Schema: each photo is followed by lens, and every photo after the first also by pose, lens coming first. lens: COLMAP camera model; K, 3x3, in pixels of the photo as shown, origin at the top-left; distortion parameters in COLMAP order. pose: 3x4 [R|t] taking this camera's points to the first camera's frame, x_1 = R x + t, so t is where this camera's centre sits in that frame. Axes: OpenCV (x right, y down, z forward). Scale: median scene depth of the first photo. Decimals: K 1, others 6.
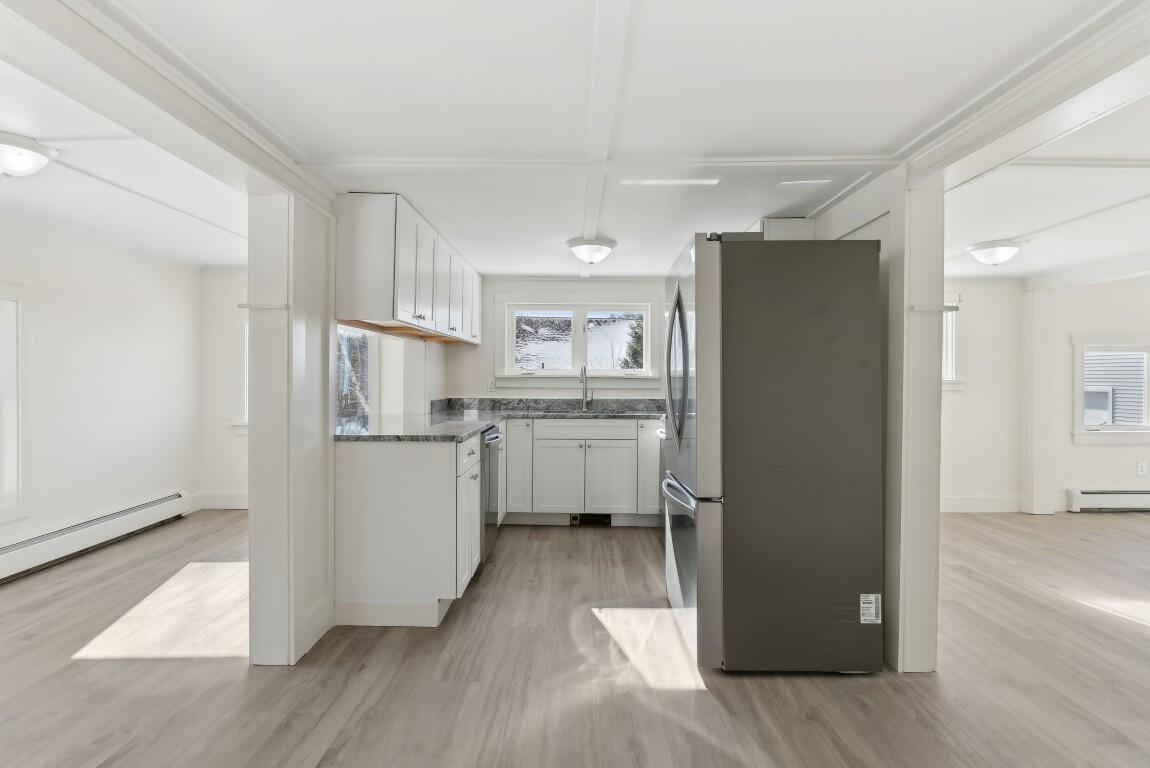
lens RADIAL K [[611.5, 0, 576.2], [0, 611.5, 383.0], [0, 0, 1]] dist [-0.000523, -0.000279]
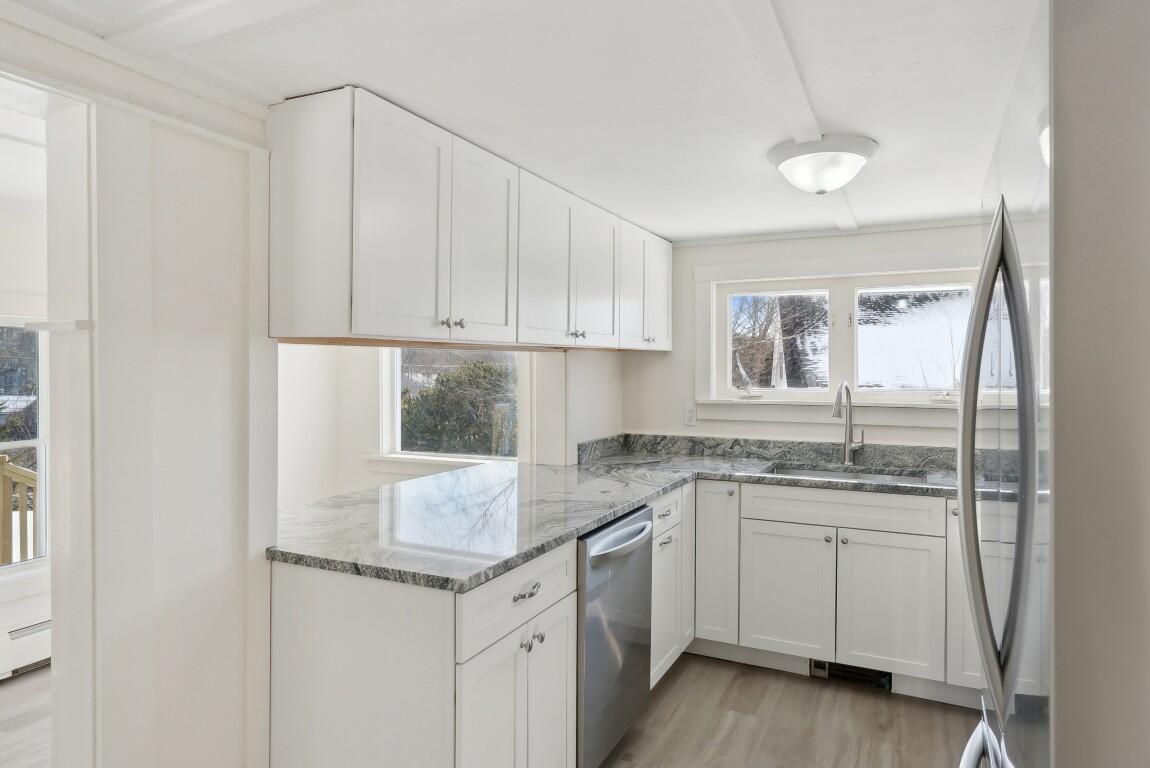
lens RADIAL K [[695.5, 0, 574.2], [0, 695.5, 380.7], [0, 0, 1]] dist [-0.001736, 0.006259]
pose [[0.898083, 0.002249, -0.439820, 0.069801], [0.002265, 0.999950, 0.009738, -0.040042], [0.439820, -0.009741, 0.898033, 0.317491]]
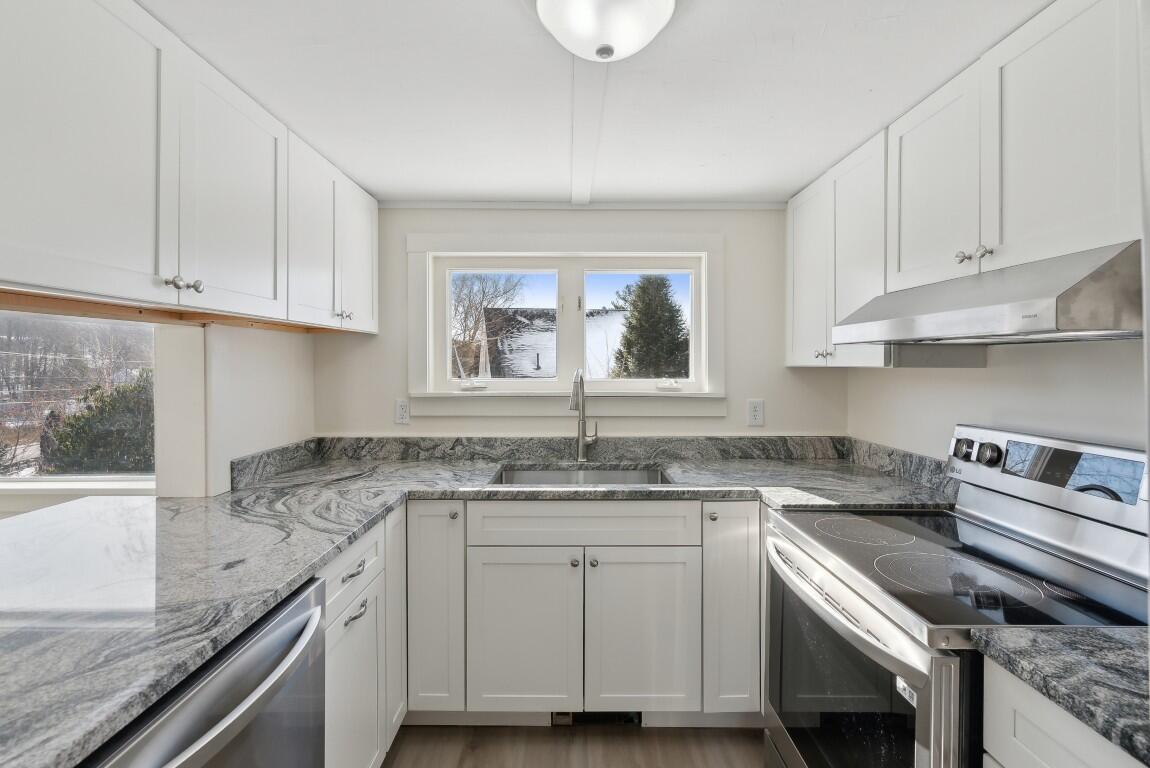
lens RADIAL K [[523.0, 0, 573.6], [0, 523.0, 370.3], [0, 0, 1]] dist [-0.013939, -0.000093]
pose [[0.999973, -0.005857, 0.004511, 0.005680], [0.005841, 0.999977, 0.003466, -0.033163], [-0.004531, -0.003439, 0.999984, 0.570506]]
